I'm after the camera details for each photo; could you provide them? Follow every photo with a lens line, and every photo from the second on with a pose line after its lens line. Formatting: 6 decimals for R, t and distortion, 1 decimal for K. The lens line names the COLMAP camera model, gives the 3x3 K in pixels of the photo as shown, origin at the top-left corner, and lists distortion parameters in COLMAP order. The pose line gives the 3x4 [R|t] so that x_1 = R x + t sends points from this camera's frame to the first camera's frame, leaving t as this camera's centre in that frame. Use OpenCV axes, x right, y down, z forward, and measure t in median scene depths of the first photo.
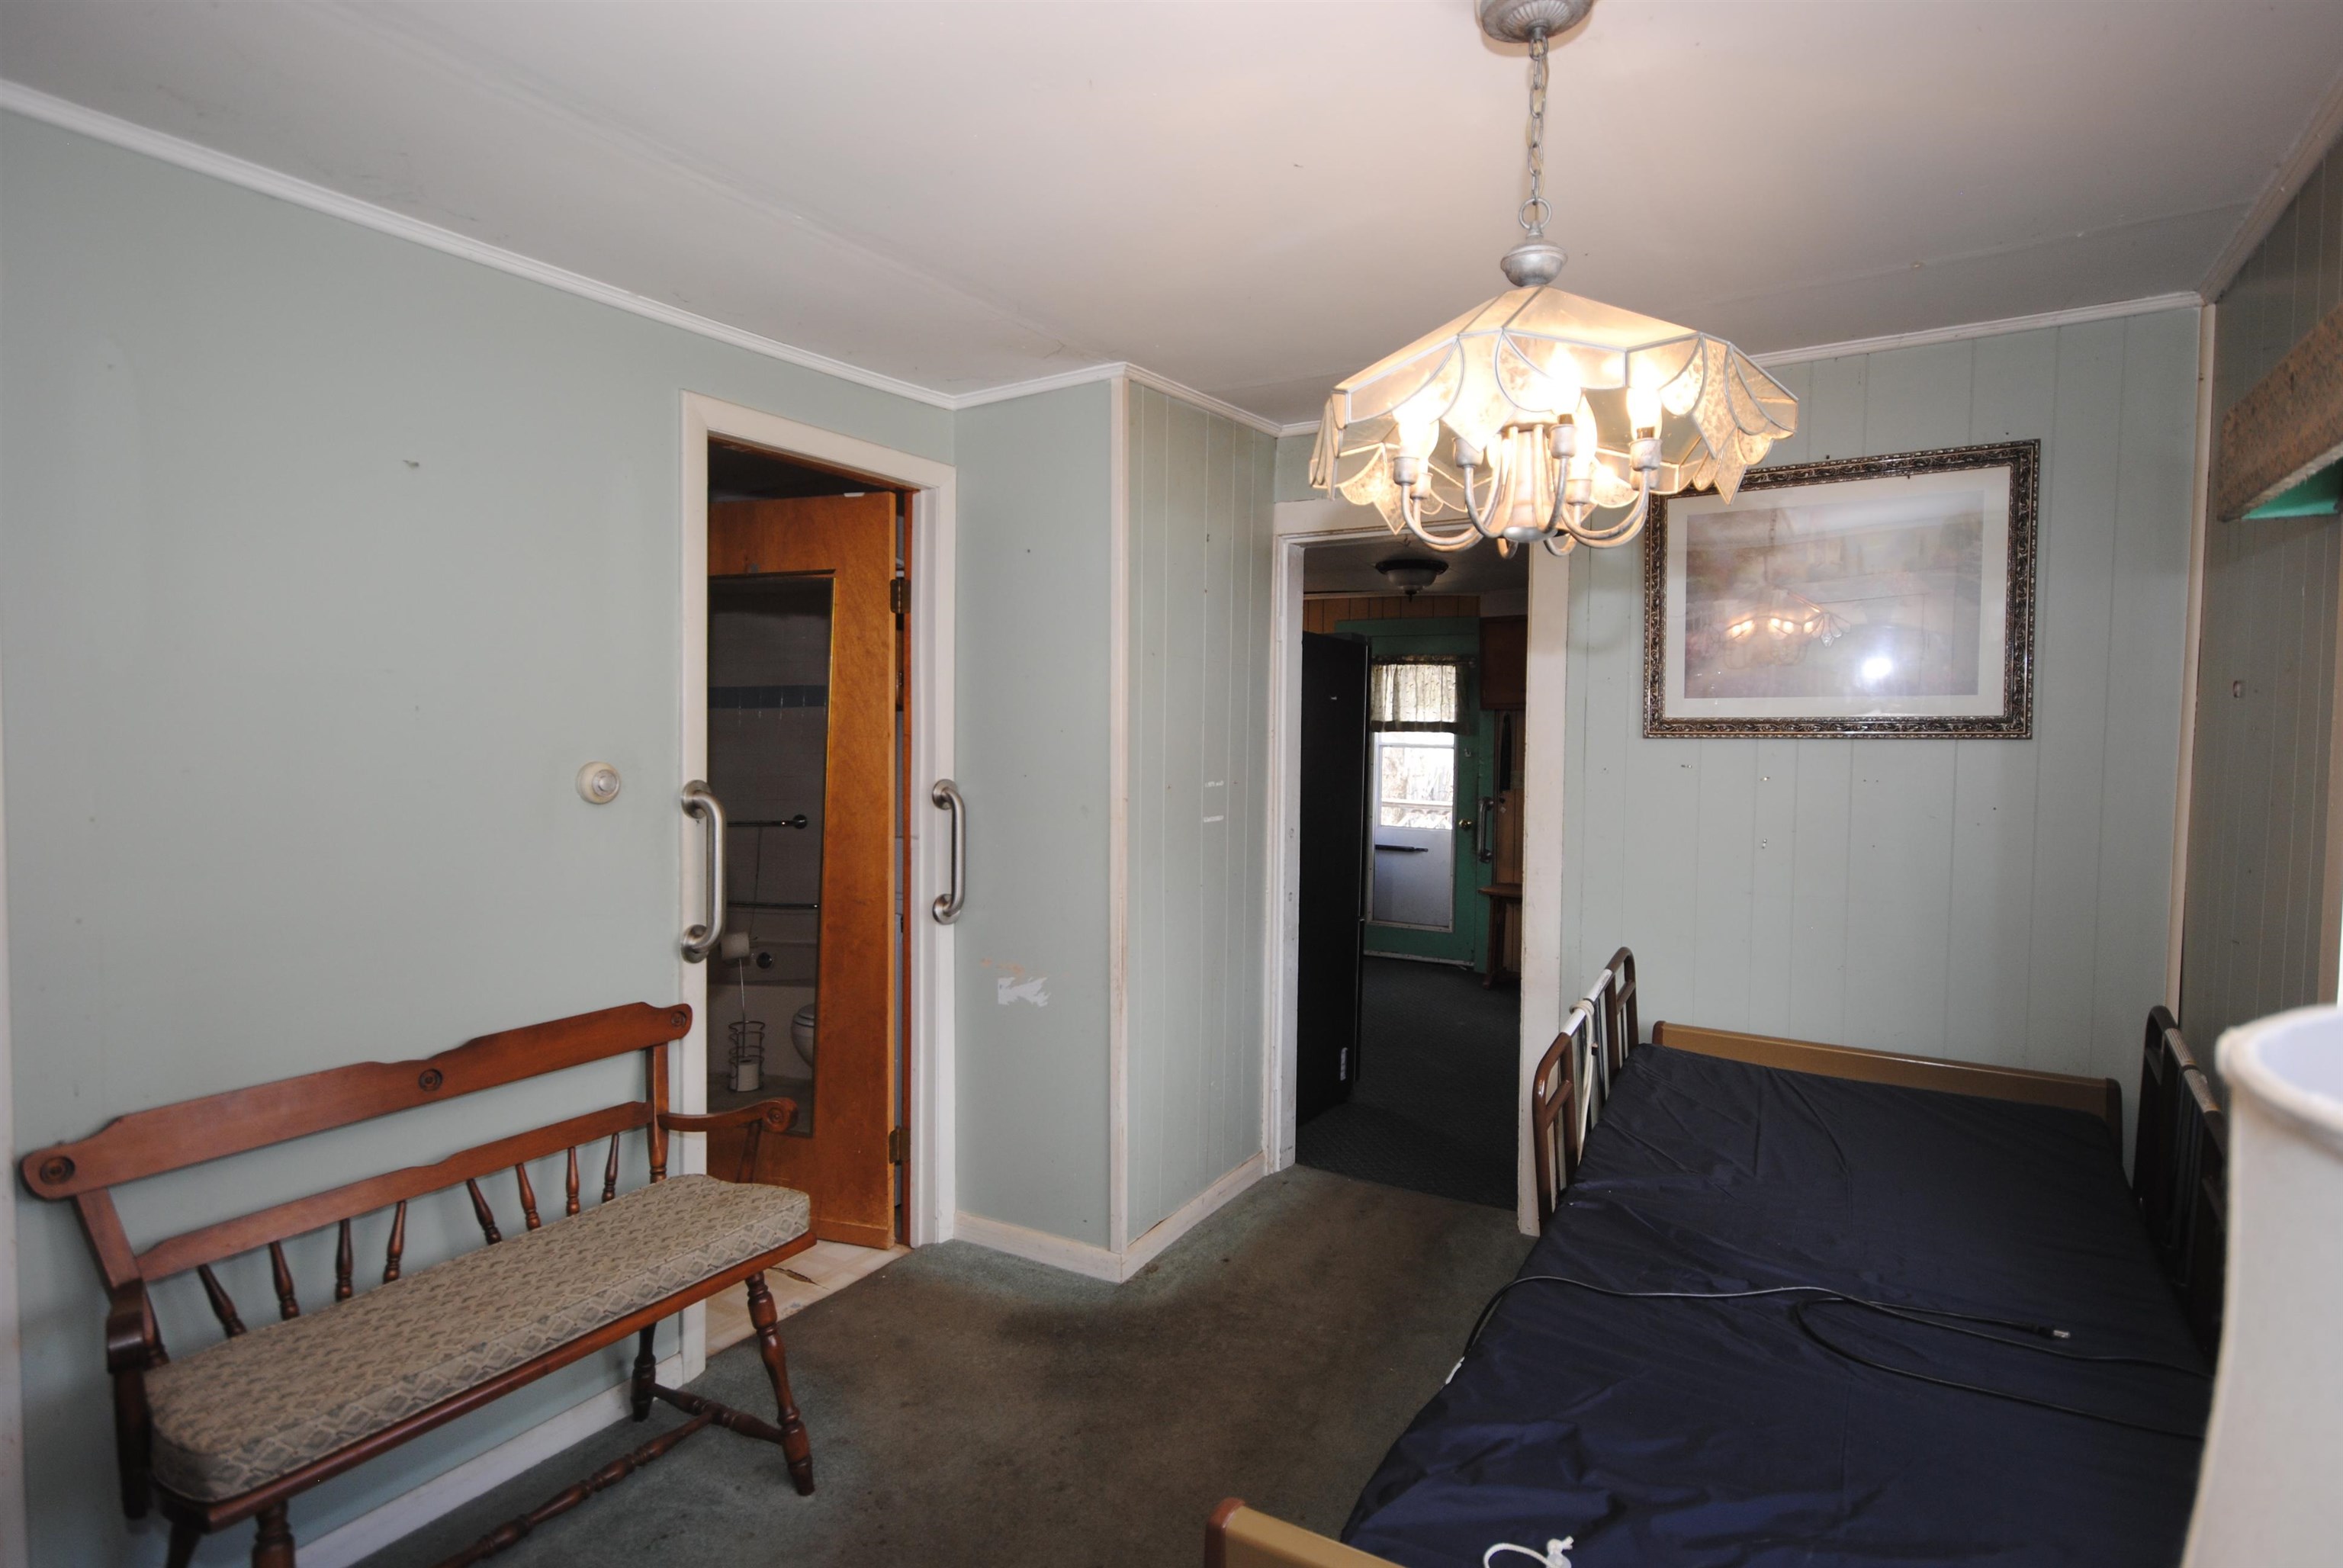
lens RADIAL K [[1207.0, 0, 1180.7], [0, 1207.0, 772.5], [0, 0, 1]] dist [-0.000096, -0.001202]
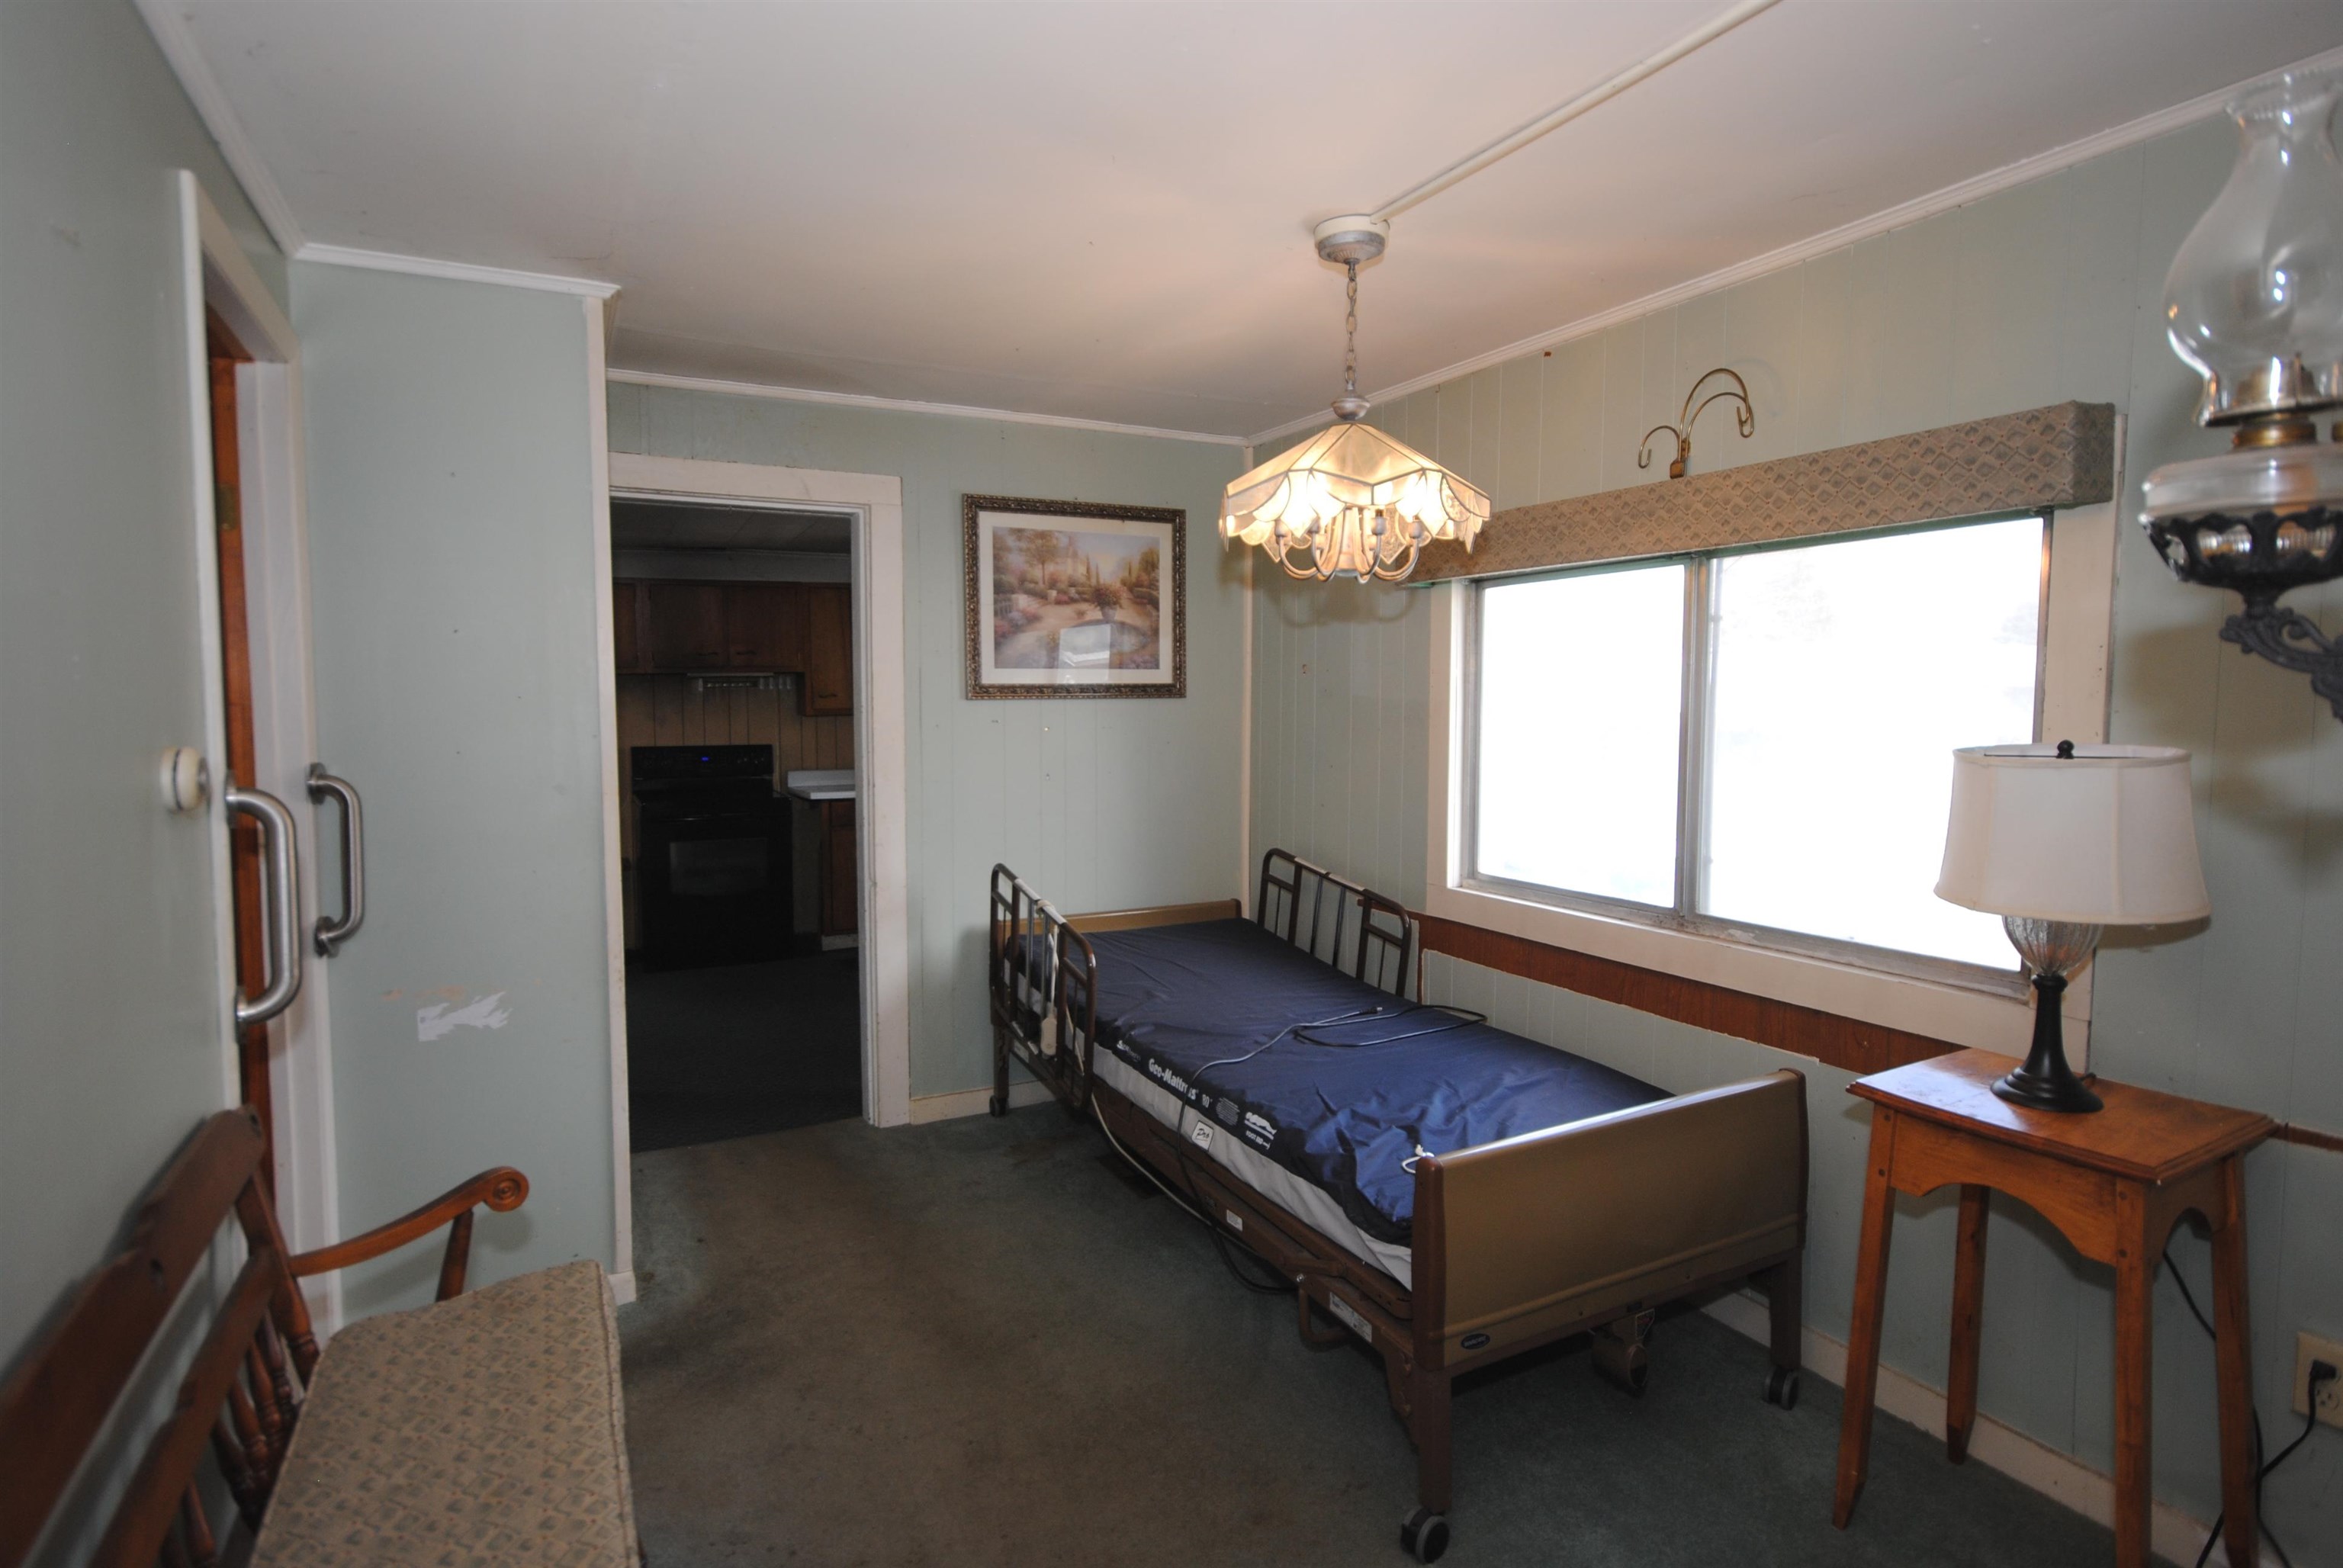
lens RADIAL K [[1207.0, 0, 1180.7], [0, 1207.0, 772.5], [0, 0, 1]] dist [-0.000096, -0.001202]
pose [[0.508976, -0.059570, 0.858717, -0.599227], [0.035343, 0.998207, 0.048298, -0.006041], [-0.860055, 0.005767, 0.510169, 0.173374]]
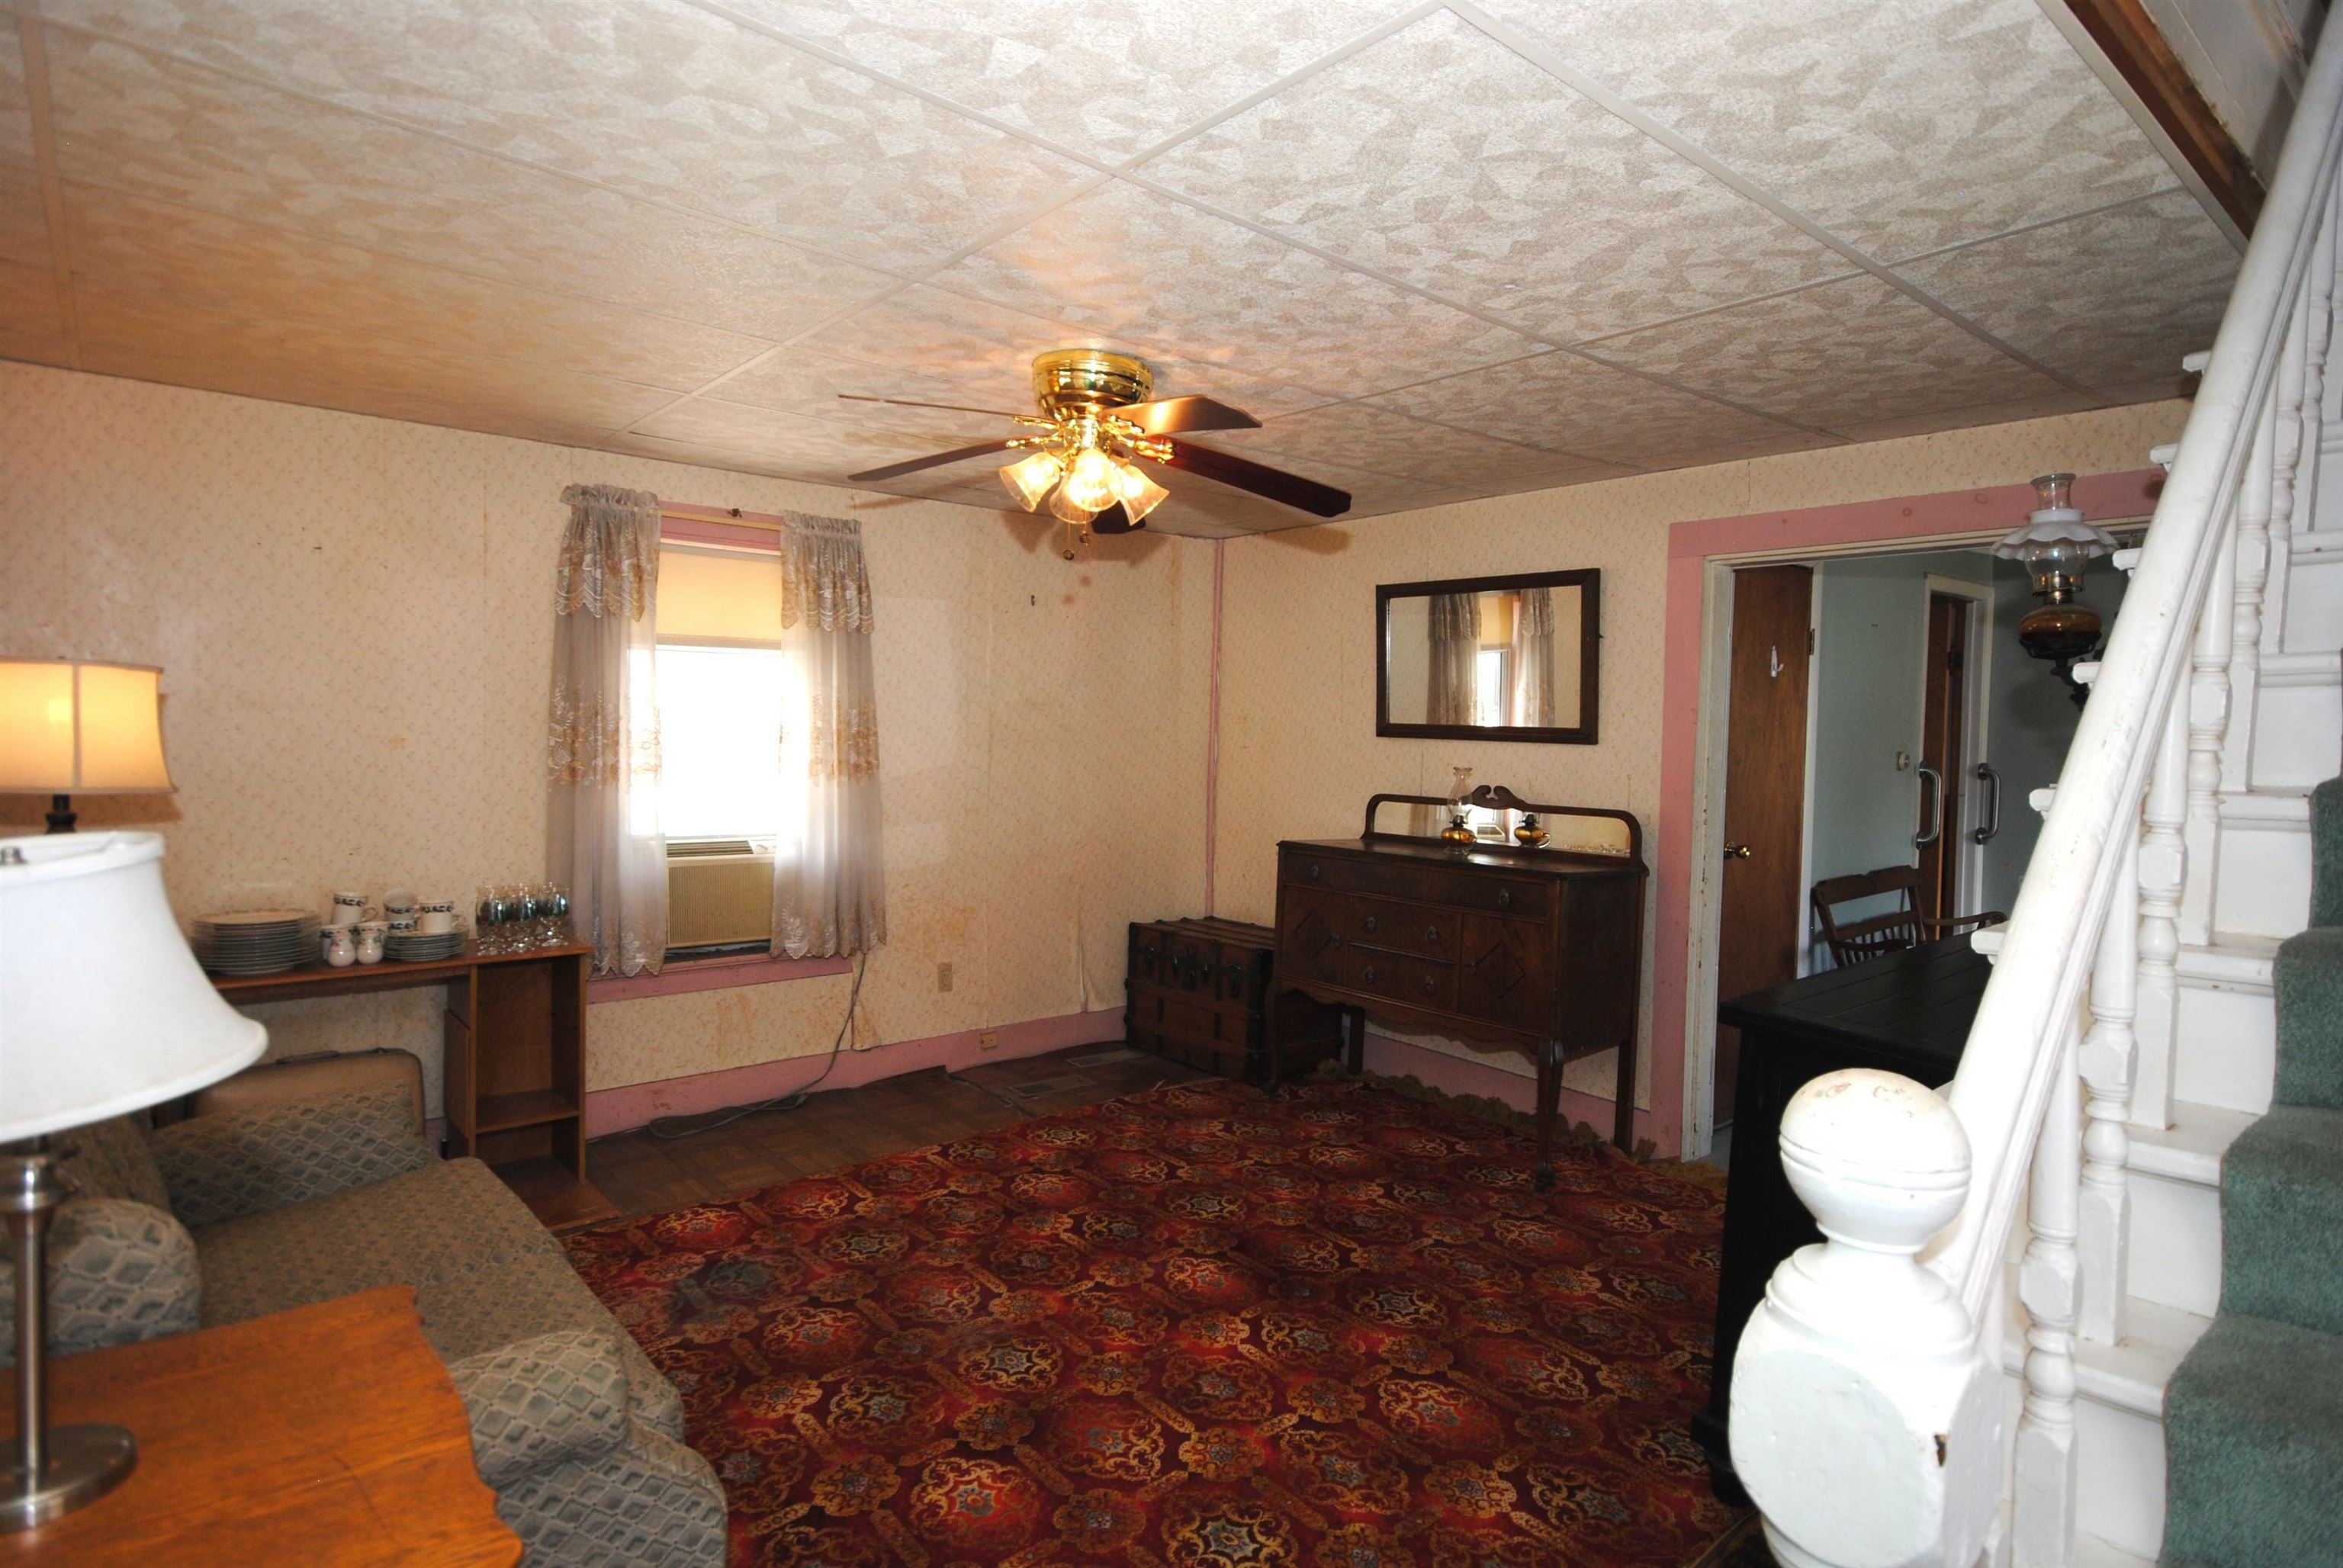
lens RADIAL K [[1254.4, 0, 1180.5], [0, 1254.4, 773.9], [0, 0, 1]] dist [0.002428, 0.001817]
pose [[0.949662, 0.020103, -0.312632, -0.787536], [-0.019181, 0.999798, 0.006023, 0.034894], [0.312690, 0.000277, 0.949855, -1.198911]]
